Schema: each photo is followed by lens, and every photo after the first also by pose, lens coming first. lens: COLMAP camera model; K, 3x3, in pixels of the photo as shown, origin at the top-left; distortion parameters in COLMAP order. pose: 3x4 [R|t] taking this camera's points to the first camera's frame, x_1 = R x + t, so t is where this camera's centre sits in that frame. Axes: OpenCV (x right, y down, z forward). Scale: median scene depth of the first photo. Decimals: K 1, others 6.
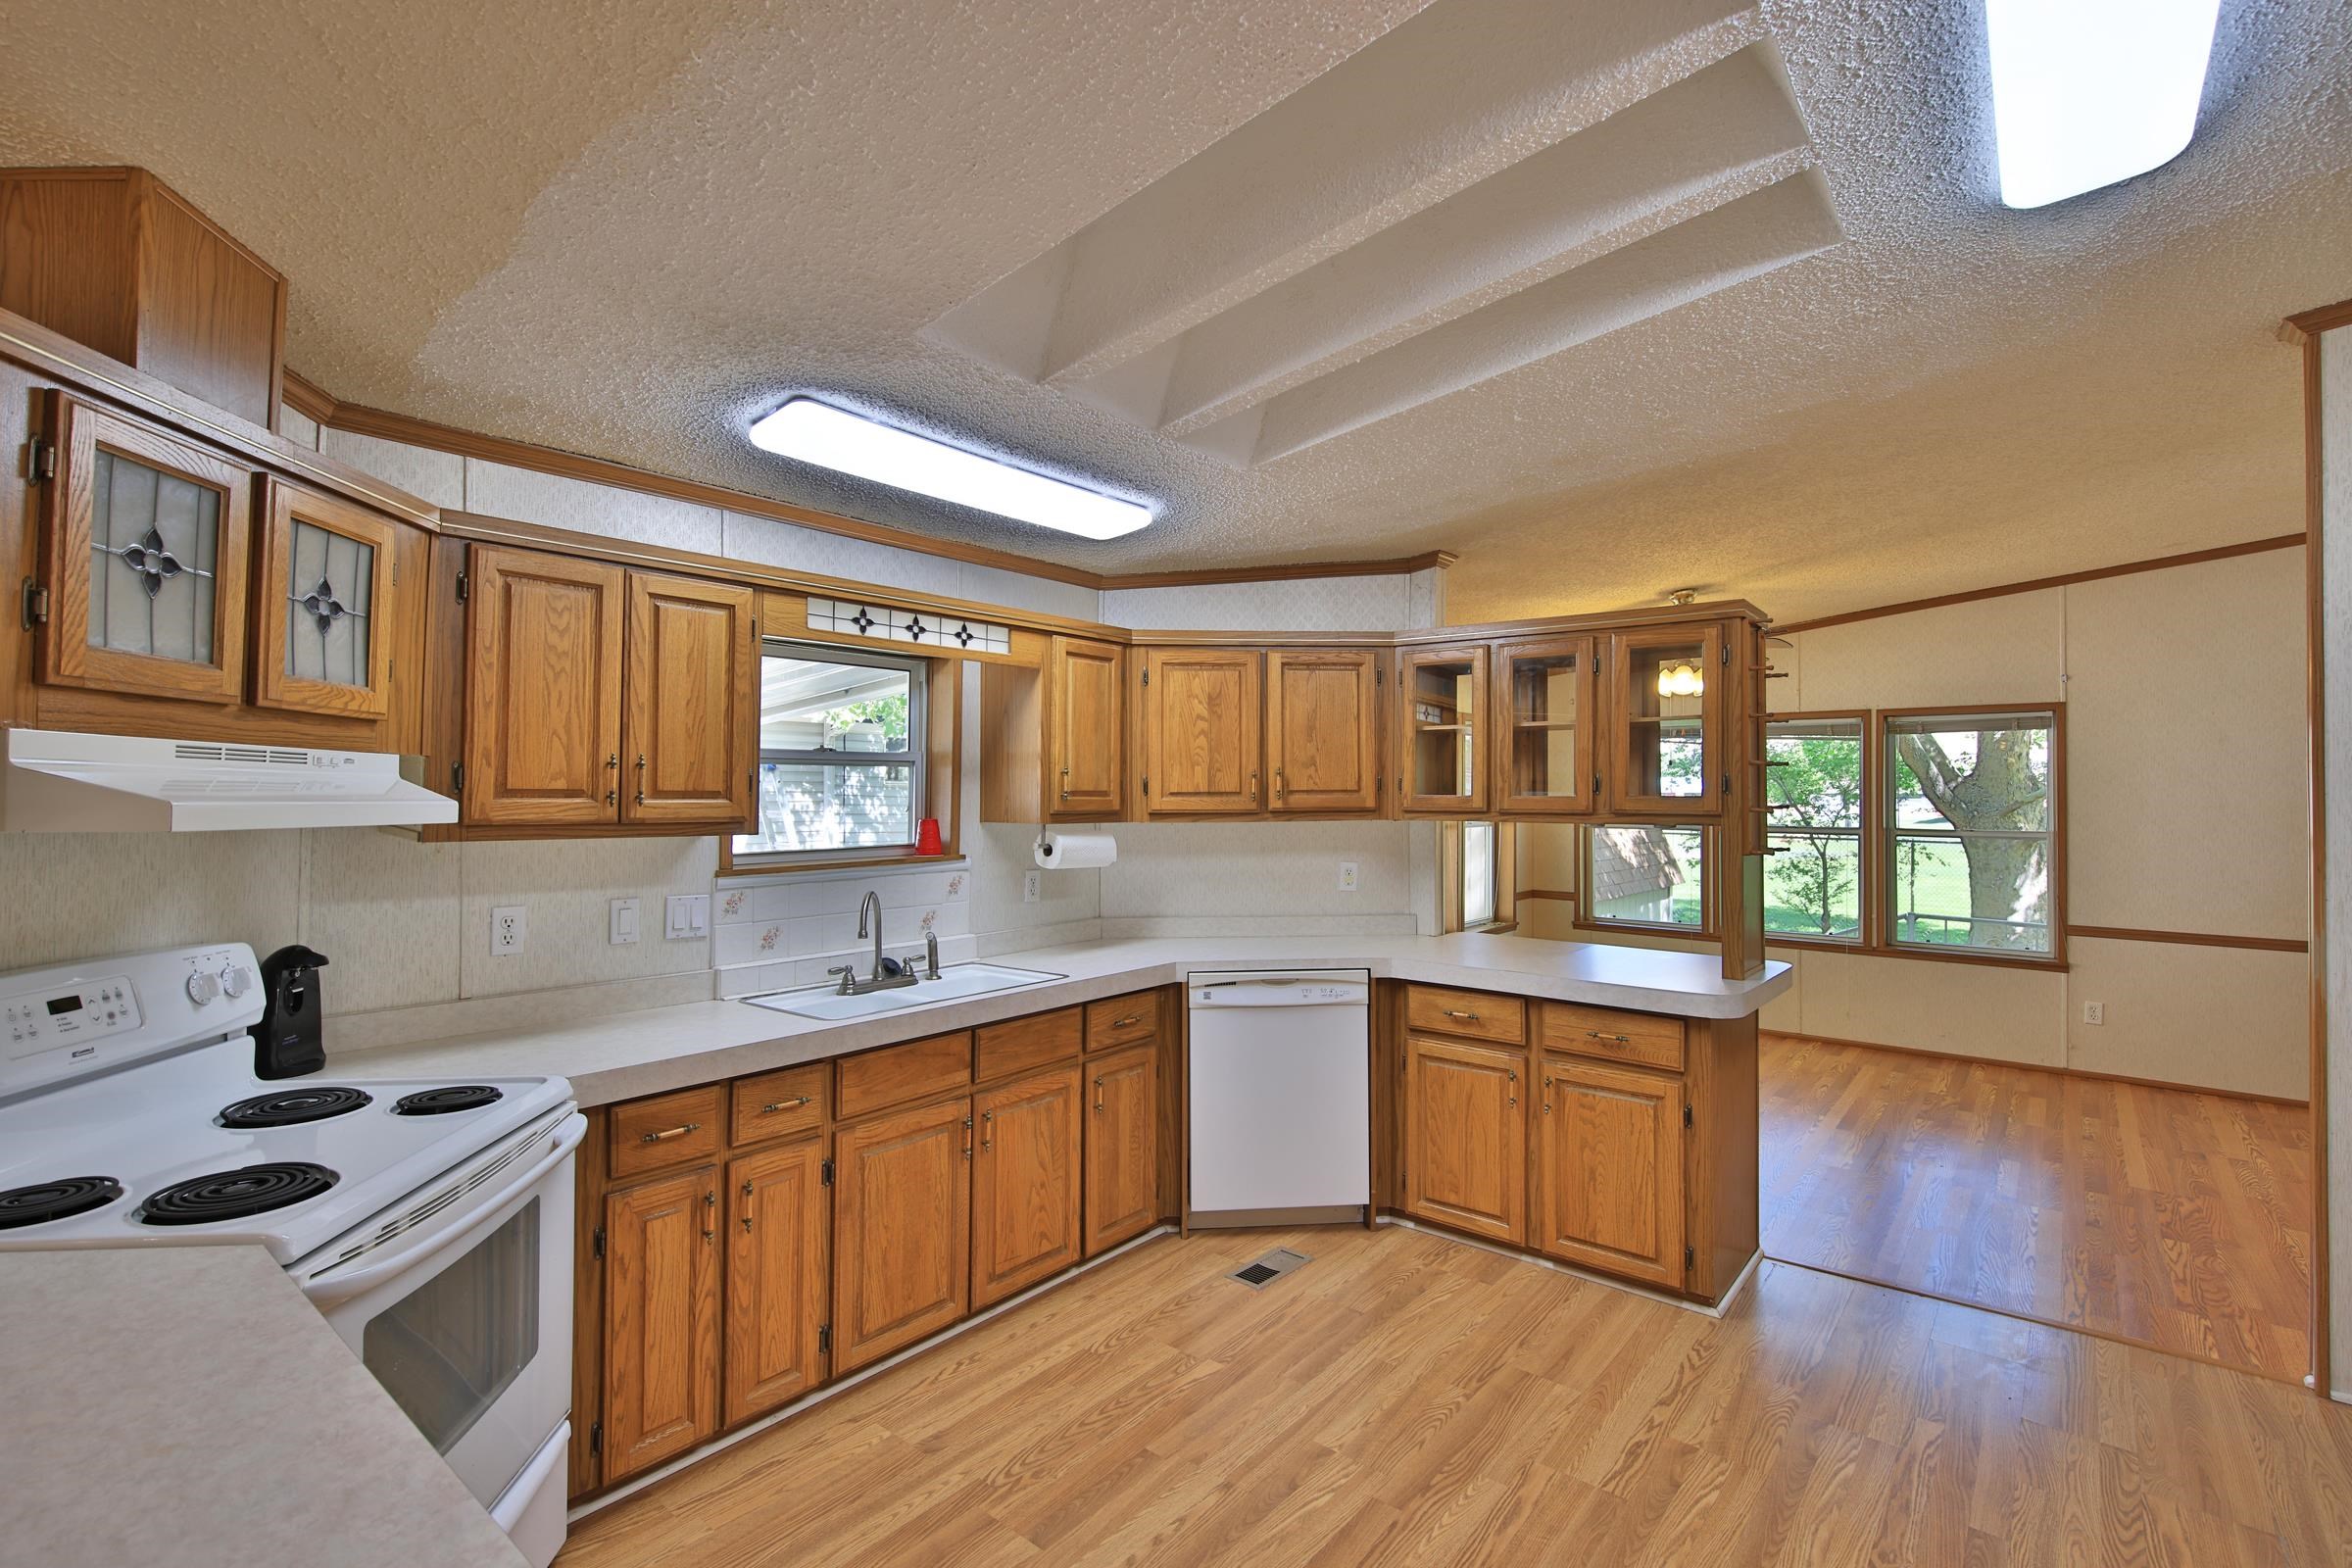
lens RADIAL K [[1074.2, 0, 1176.5], [0, 1074.2, 827.1], [0, 0, 1]] dist [0.013060, -0.000140]
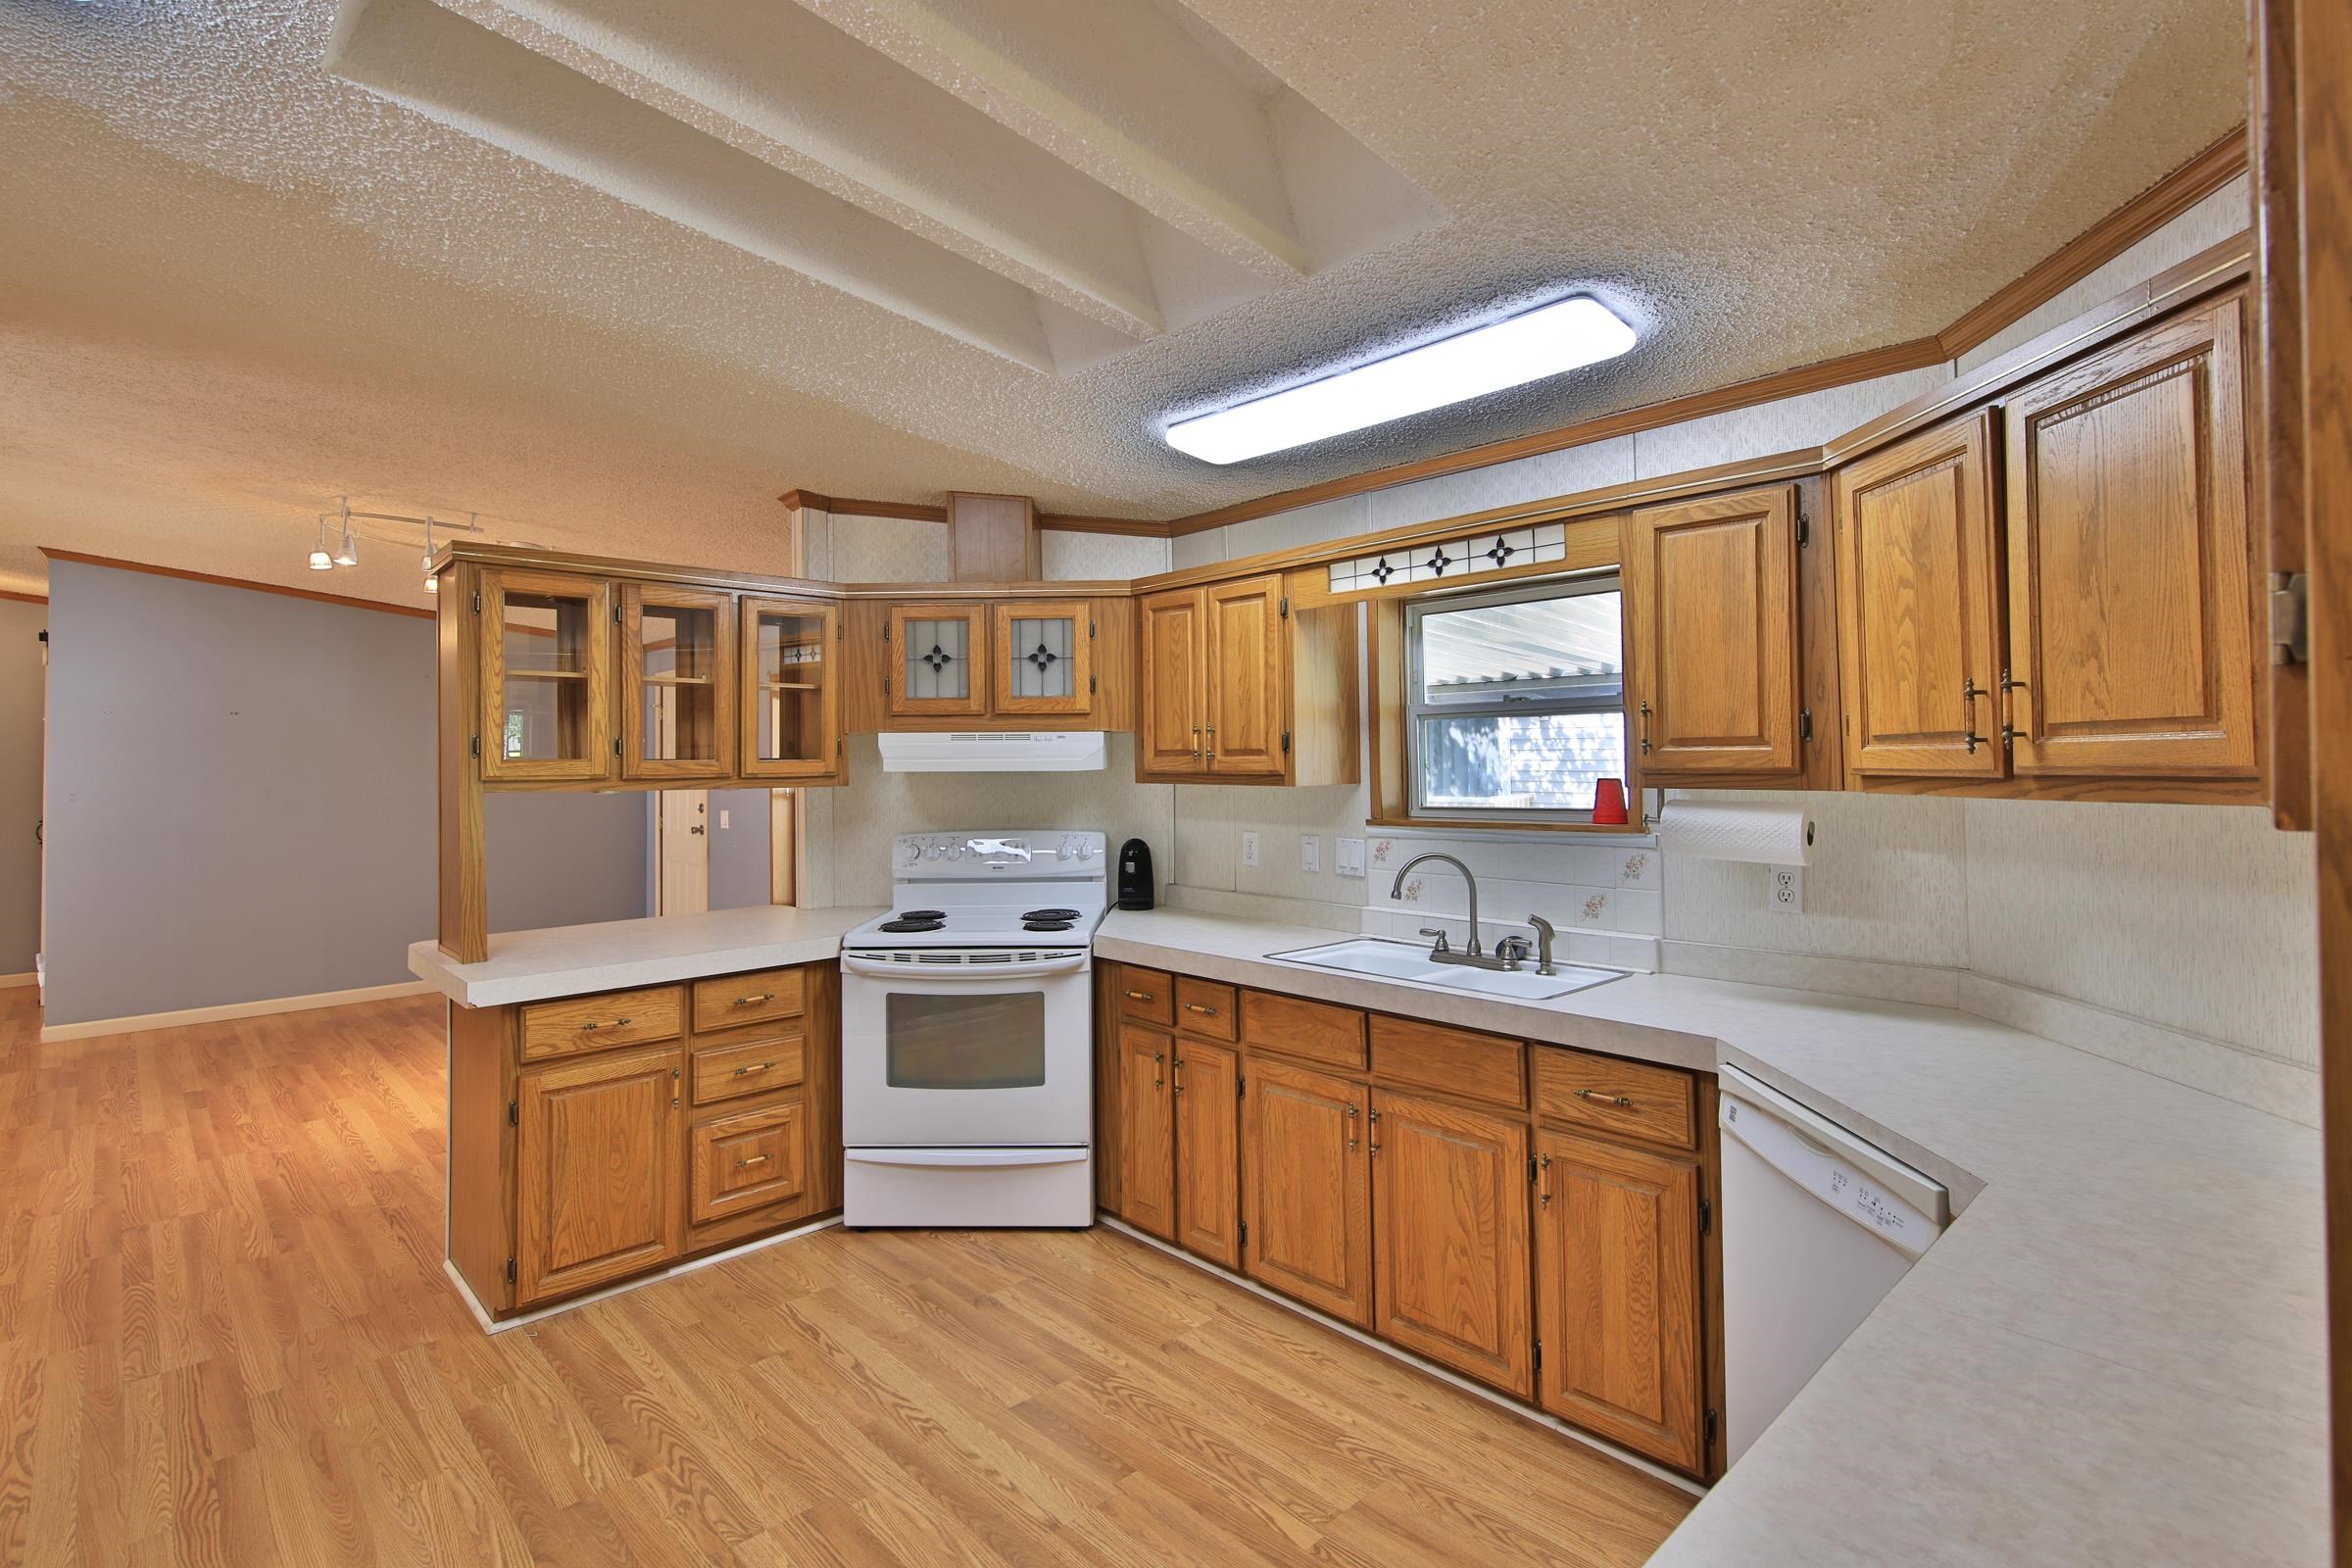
lens RADIAL K [[1132.5, 0, 1176.0], [0, 1132.5, 784.0], [0, 0, 1]] dist [0.031689, -0.000195]
pose [[-0.127089, 0.023967, -0.991602, 0.852911], [-0.017301, 0.999502, 0.026375, -0.026155], [0.991740, 0.020508, -0.126612, 1.072627]]
